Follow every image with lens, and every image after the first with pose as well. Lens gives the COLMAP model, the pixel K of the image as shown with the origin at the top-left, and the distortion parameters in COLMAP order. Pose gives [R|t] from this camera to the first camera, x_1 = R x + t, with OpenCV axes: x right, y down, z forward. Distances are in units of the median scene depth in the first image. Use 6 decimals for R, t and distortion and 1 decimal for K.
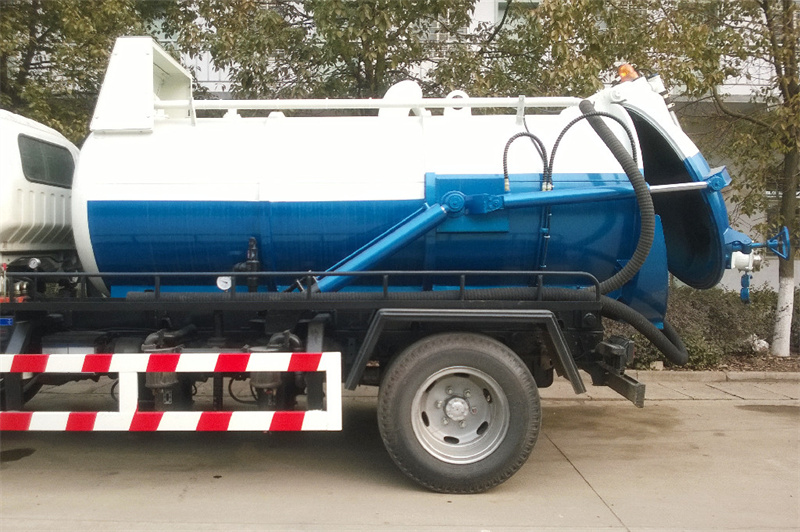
lens RADIAL K [[693.5, 0, 400.0], [0, 693.5, 266.0], [0, 0, 1]] dist [0.005732, -0.070194]
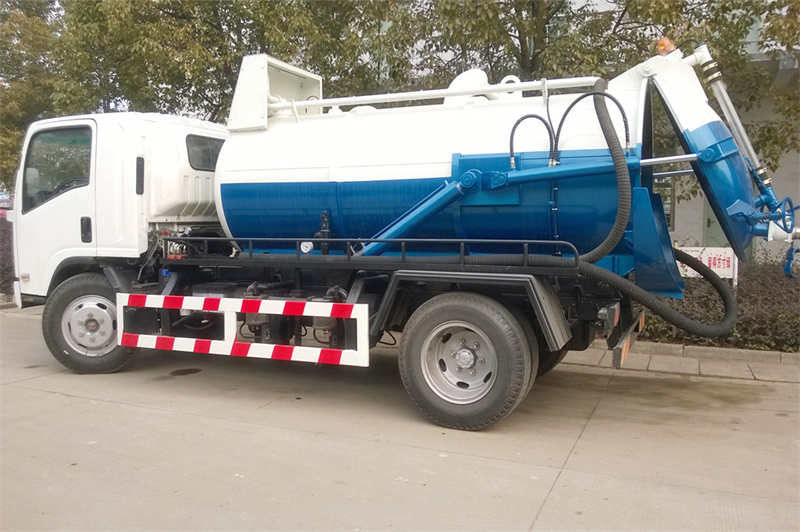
lens RADIAL K [[693.5, 0, 400.0], [0, 693.5, 266.0], [0, 0, 1]] dist [0.005732, -0.070194]
pose [[0.918802, 0.026531, -0.393826, 0.426105], [-0.011967, 0.999152, 0.039389, 0.007221], [0.394537, -0.031478, 0.918341, -0.100262]]
